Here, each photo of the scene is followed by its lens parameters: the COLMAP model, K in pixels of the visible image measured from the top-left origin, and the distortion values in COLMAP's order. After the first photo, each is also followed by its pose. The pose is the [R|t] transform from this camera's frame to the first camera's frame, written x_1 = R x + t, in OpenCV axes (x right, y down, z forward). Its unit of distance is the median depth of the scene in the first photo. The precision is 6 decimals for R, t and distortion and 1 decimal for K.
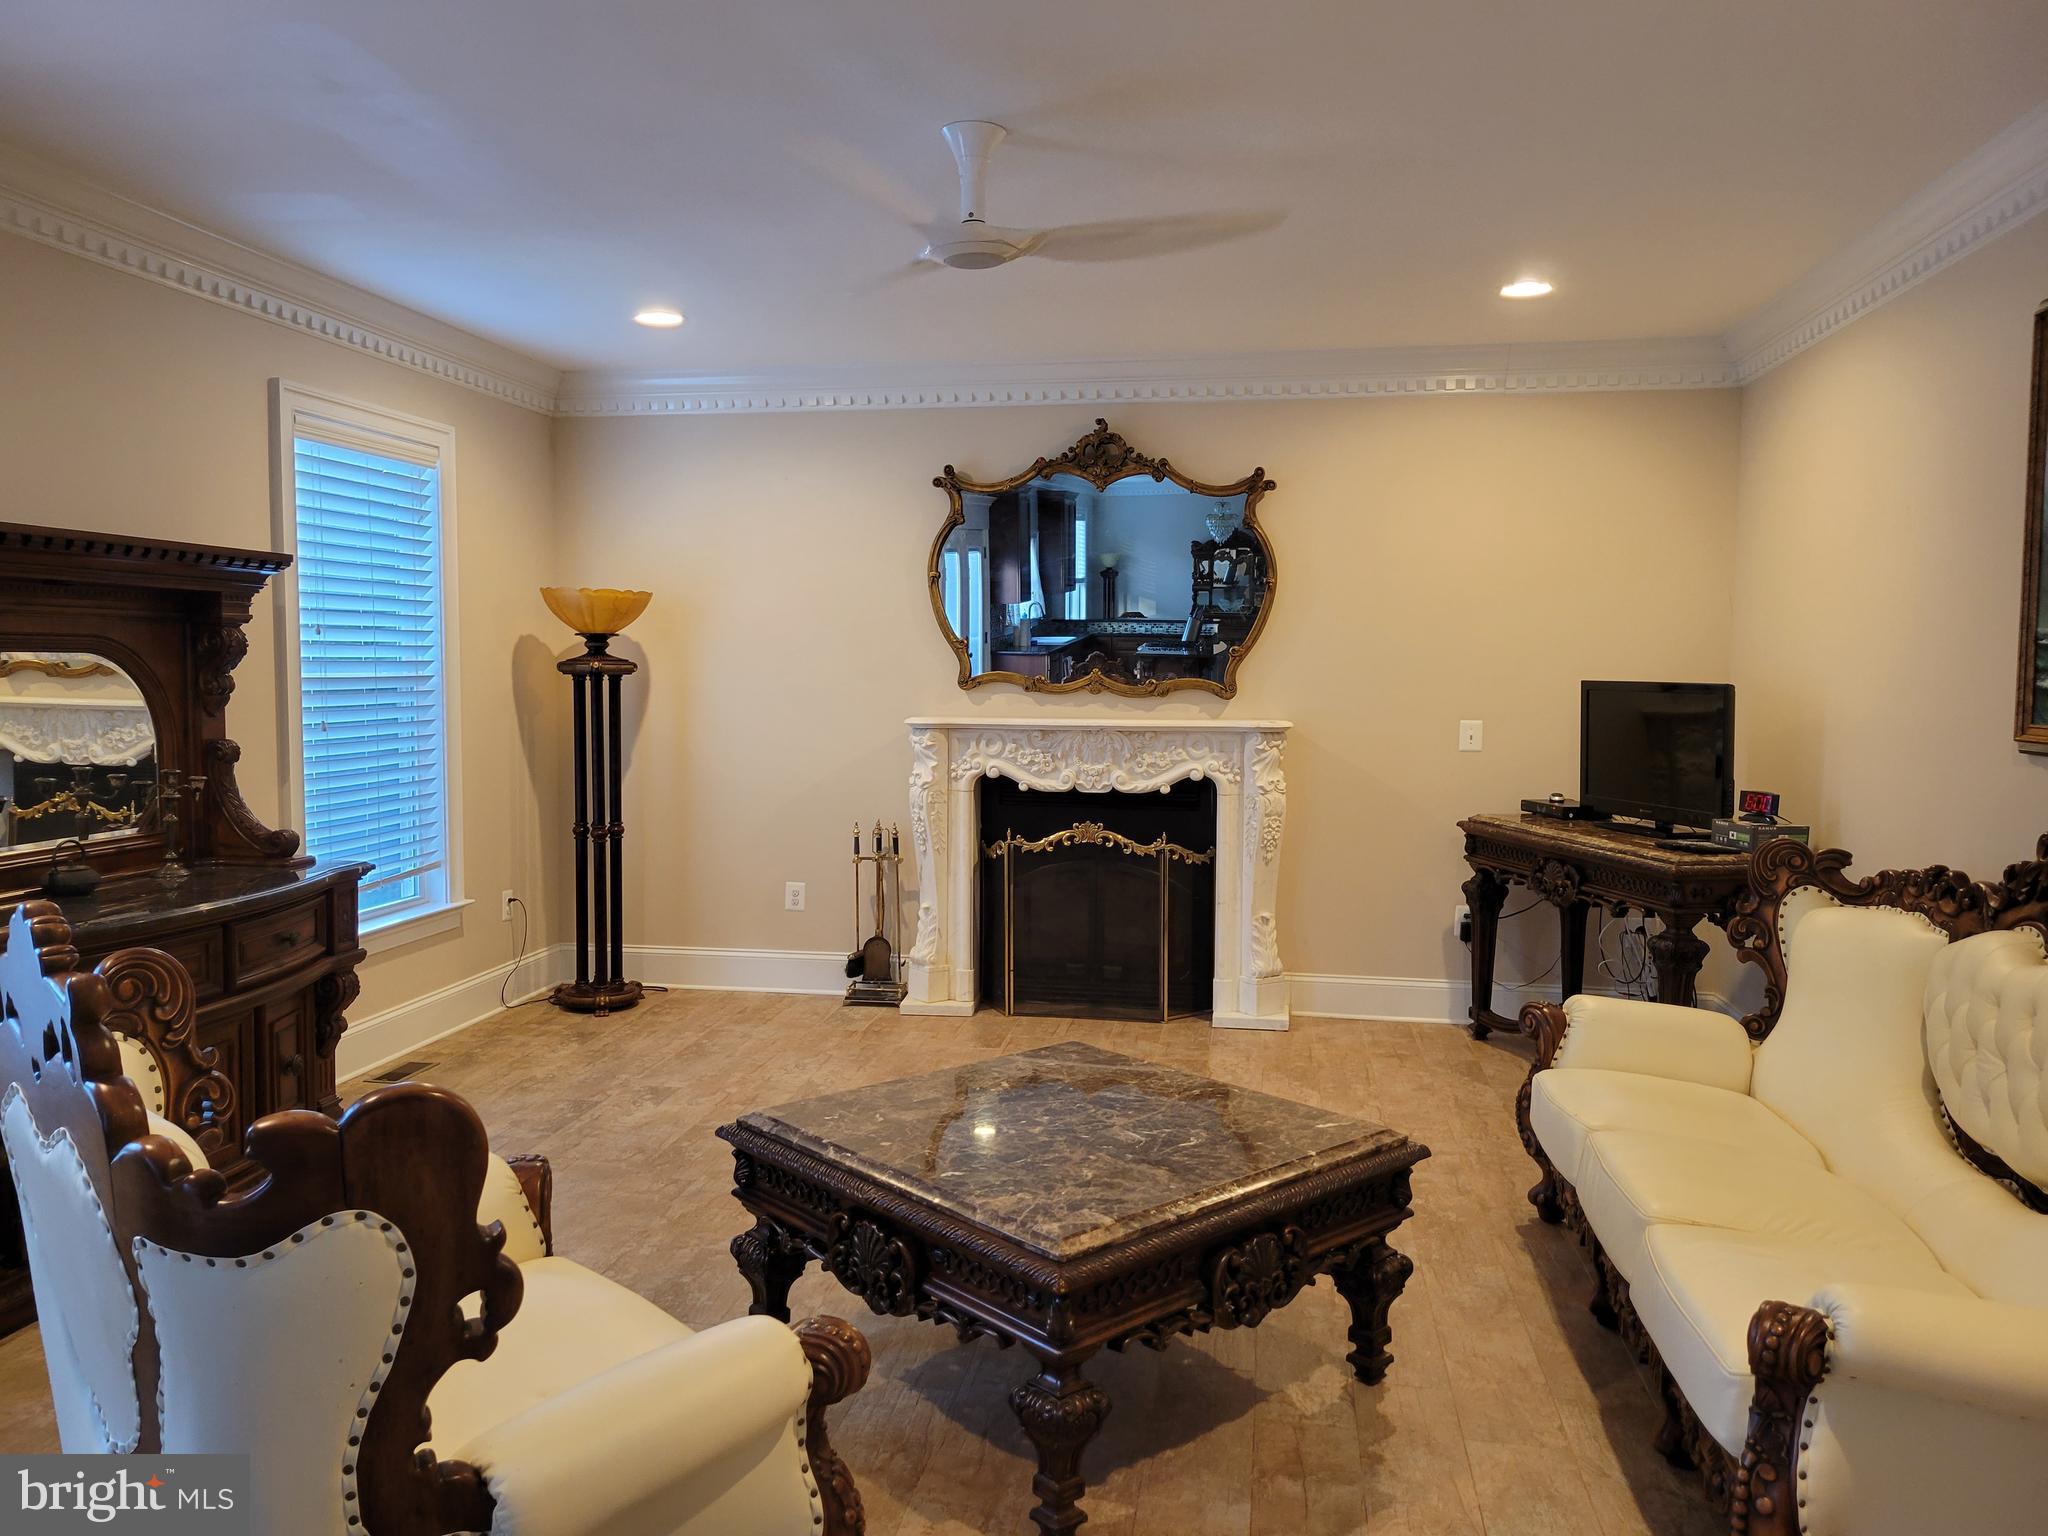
lens RADIAL K [[1540.3, 0, 1013.2], [0, 1540.3, 772.3], [0, 0, 1]] dist [0.047930, -0.002386]
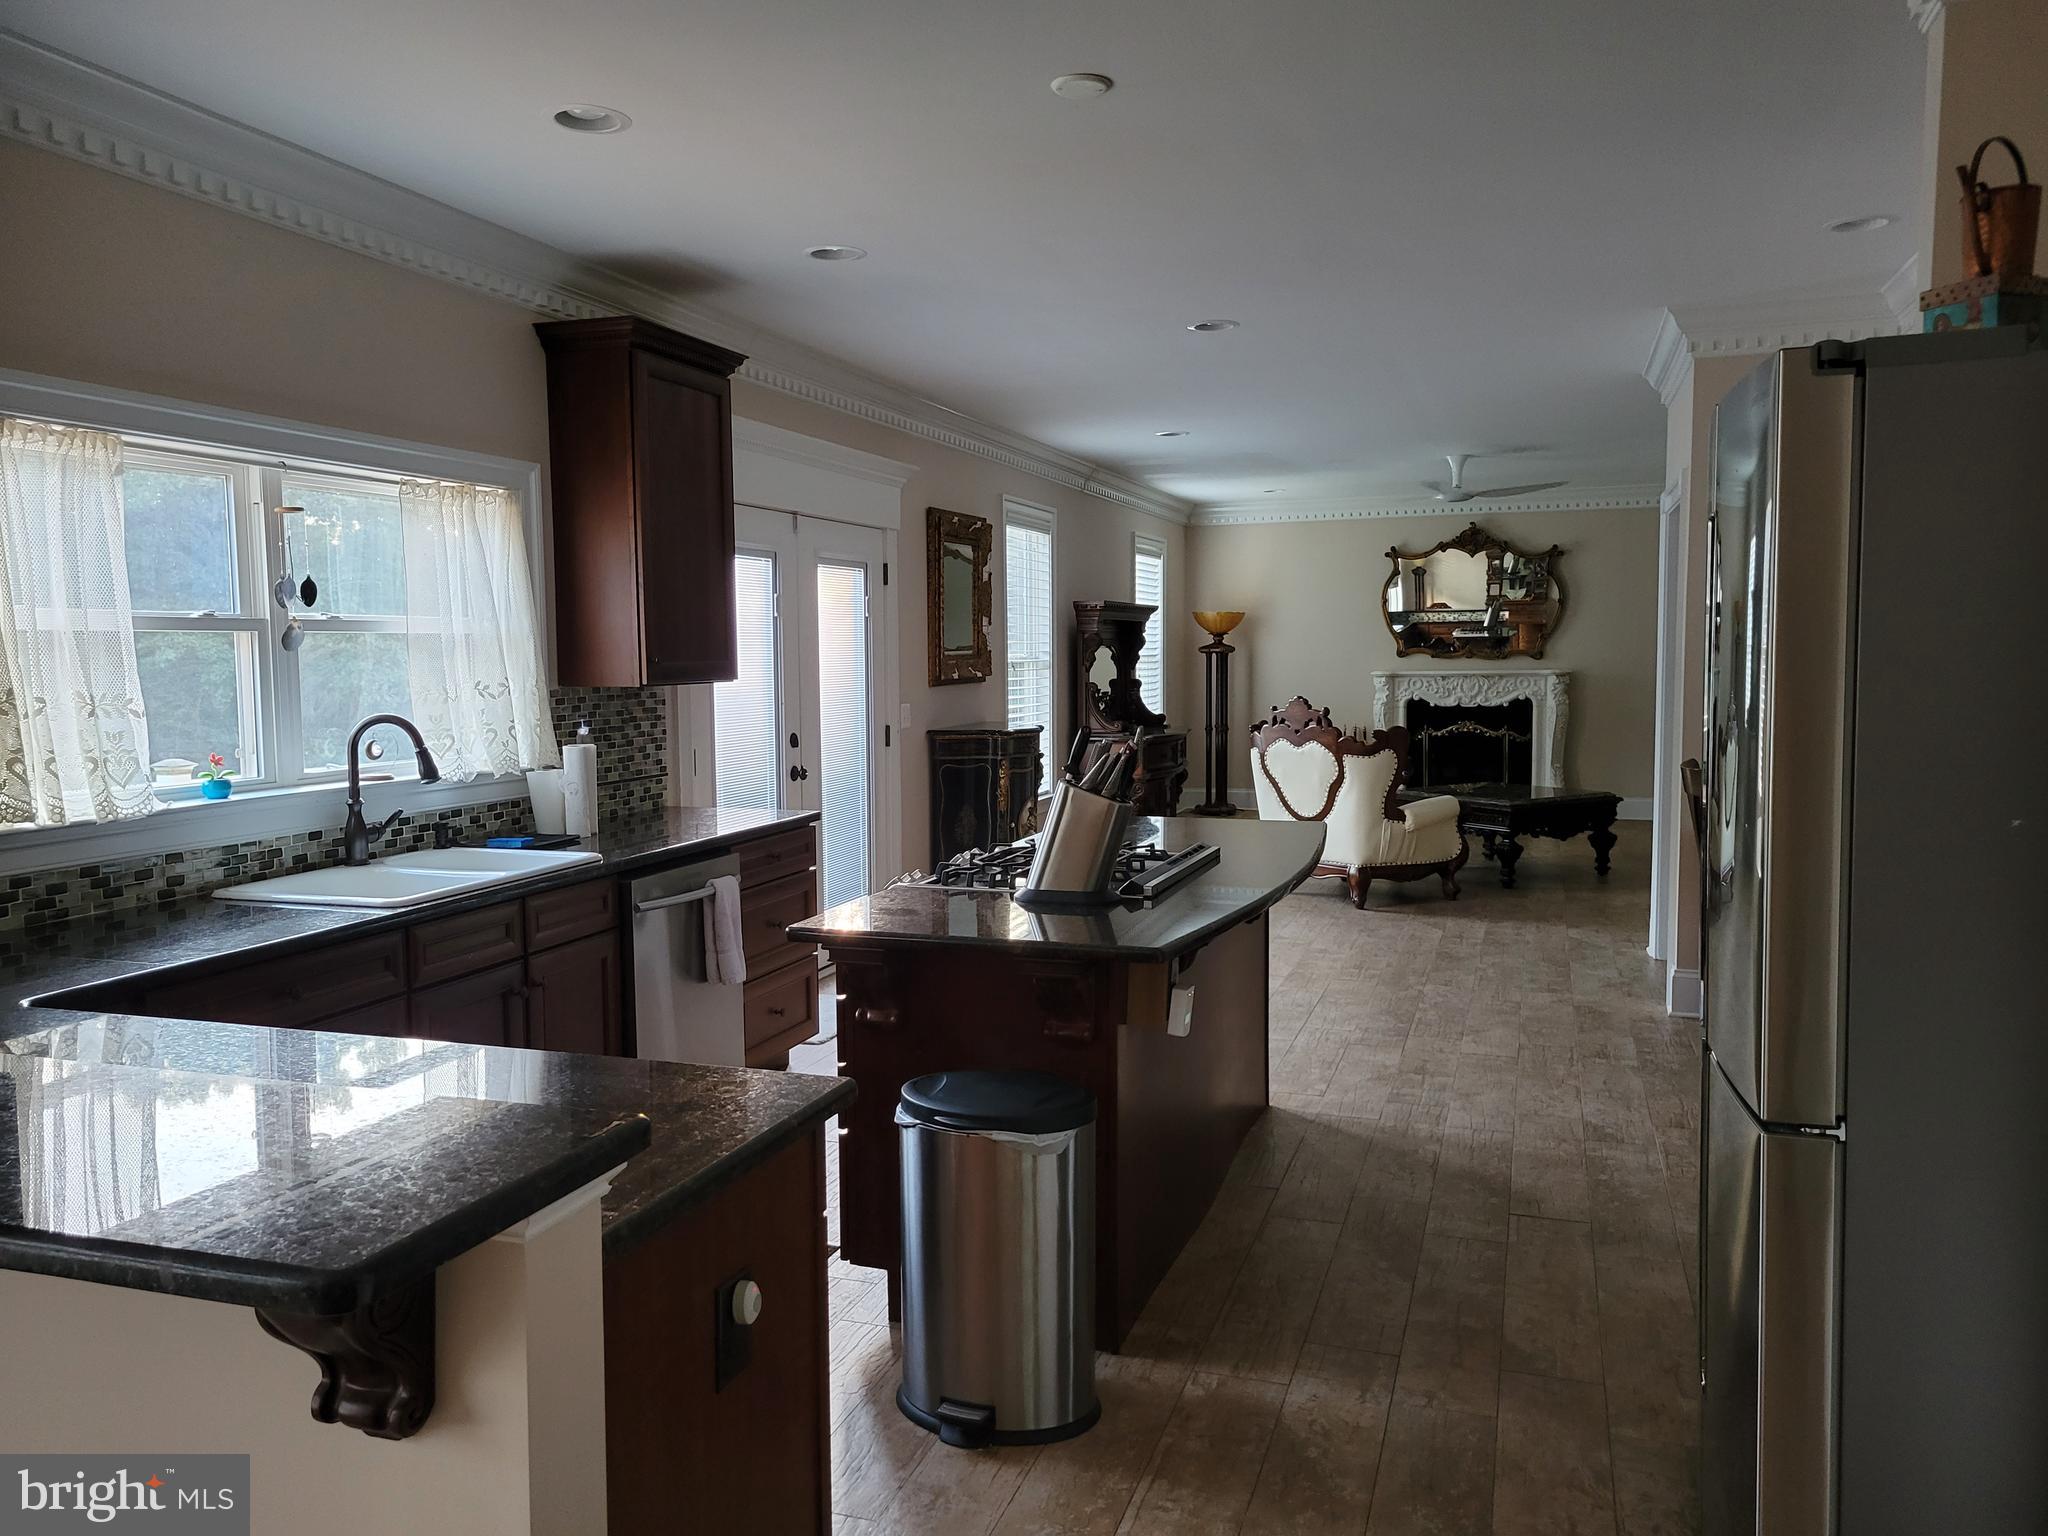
lens RADIAL K [[1540.8, 0, 1019.3], [0, 1540.8, 782.2], [0, 0, 1]] dist [0.055245, -0.032482]
pose [[0.986625, -0.002894, -0.162978, -0.197491], [0.005287, 0.999884, 0.014249, 0.079575], [0.162918, -0.014920, 0.986527, -1.095970]]
